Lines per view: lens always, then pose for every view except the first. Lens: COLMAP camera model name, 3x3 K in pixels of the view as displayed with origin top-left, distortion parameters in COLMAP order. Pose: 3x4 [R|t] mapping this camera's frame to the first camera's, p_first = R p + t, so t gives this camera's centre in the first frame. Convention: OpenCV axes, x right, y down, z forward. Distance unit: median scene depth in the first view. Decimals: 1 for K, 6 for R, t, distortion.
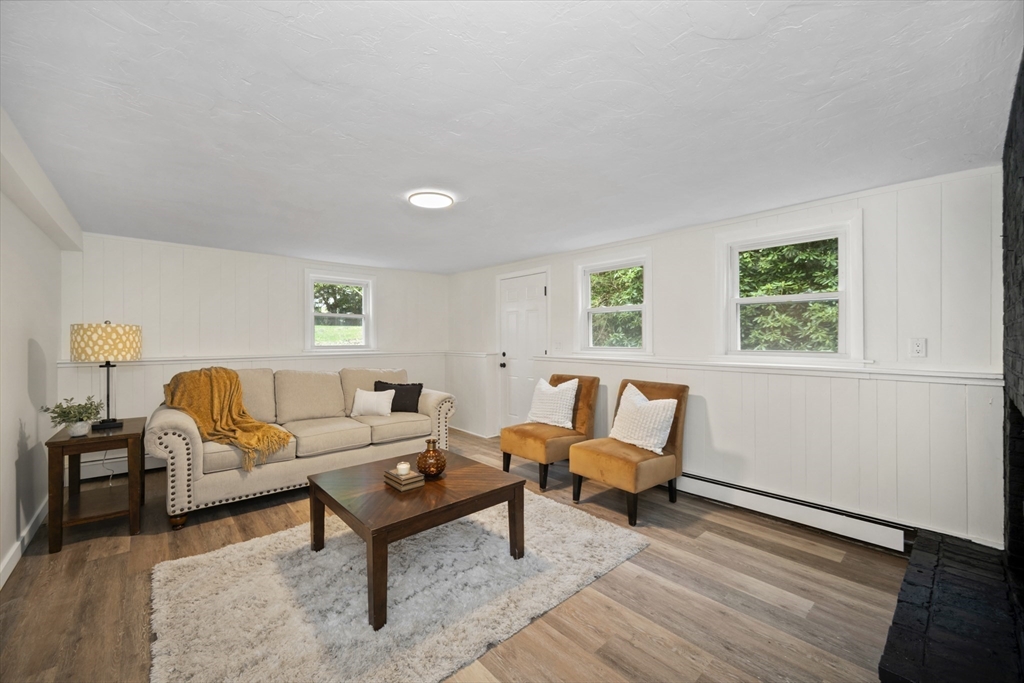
lens RADIAL K [[404.8, 0, 507.5], [0, 404.8, 341.9], [0, 0, 1]] dist [0.000507, 0.000056]
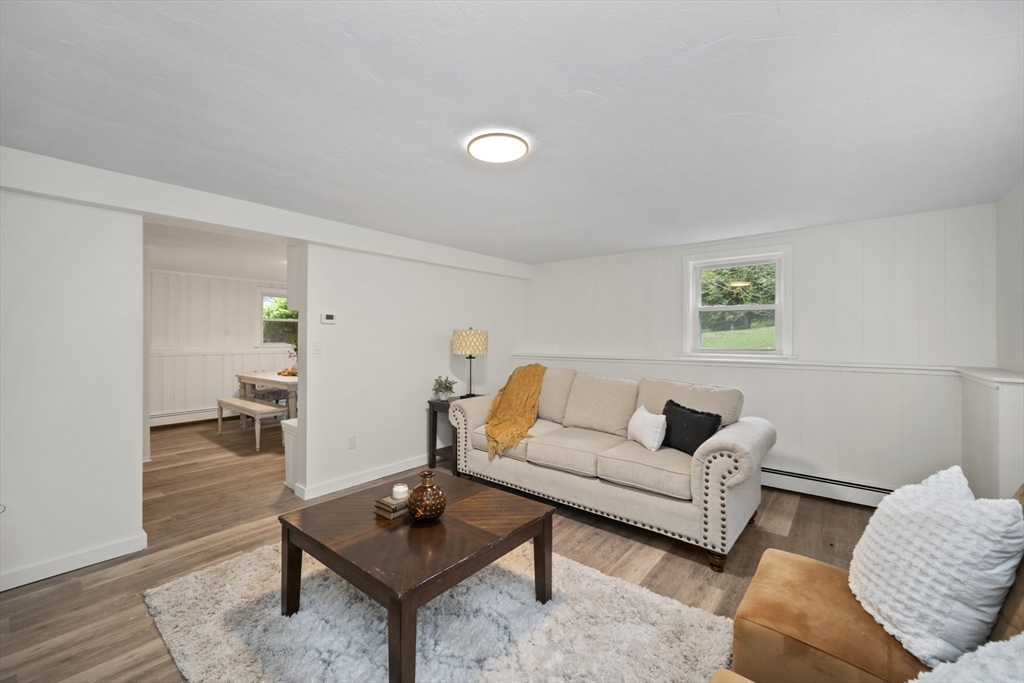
lens RADIAL K [[416.7, 0, 509.4], [0, 416.7, 337.3], [0, 0, 1]] dist [0.000939, 0.000067]
pose [[0.140979, -0.004432, -0.990003, 0.528266], [-0.009145, 0.999941, -0.005779, -0.008105], [0.989970, 0.009868, 0.140930, 0.908079]]
